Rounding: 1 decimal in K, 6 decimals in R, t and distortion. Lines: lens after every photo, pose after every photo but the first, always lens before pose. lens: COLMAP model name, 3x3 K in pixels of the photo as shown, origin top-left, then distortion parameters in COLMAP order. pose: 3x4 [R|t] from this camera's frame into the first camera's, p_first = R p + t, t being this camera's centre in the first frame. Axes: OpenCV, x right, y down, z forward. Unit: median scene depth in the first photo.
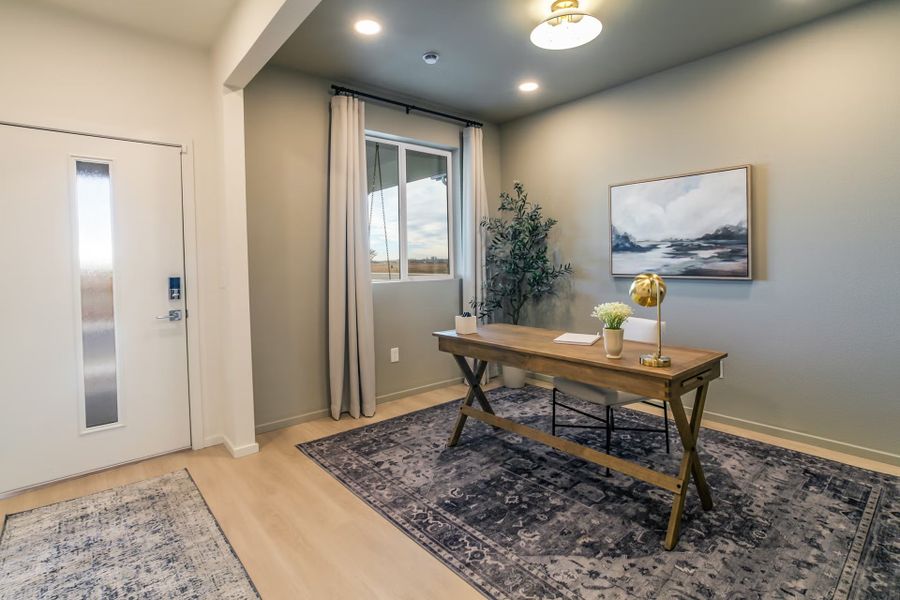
lens RADIAL K [[443.7, 0, 466.1], [0, 443.7, 269.3], [0, 0, 1]] dist [-0.022606, 0.015373]
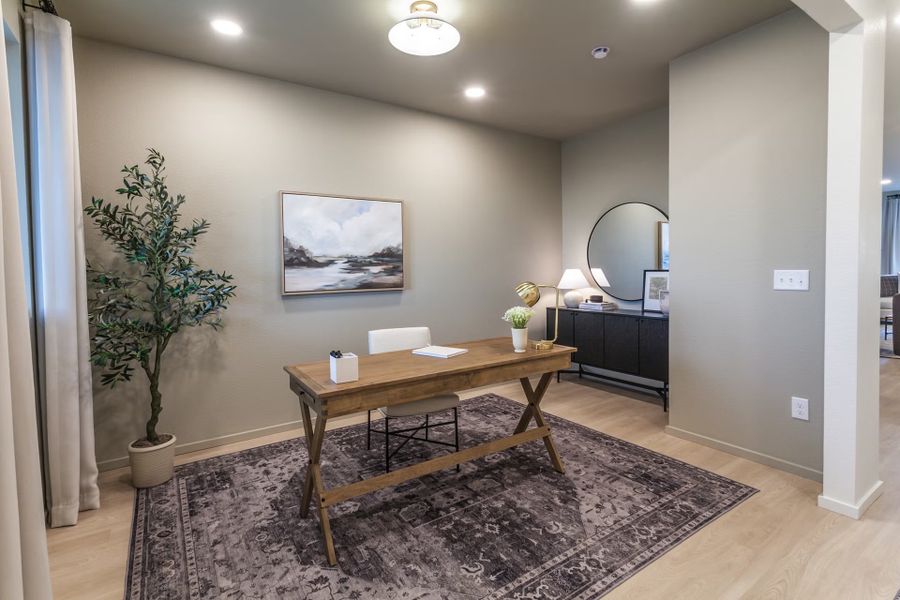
lens RADIAL K [[430.2, 0, 442.1], [0, 430.2, 279.0], [0, 0, 1]] dist [-0.000718, 0.000691]
pose [[0.151426, -0.009386, 0.988424, -0.629384], [0.038510, 0.999252, 0.003590, -0.007556], [-0.987718, 0.037520, 0.151674, 0.745203]]
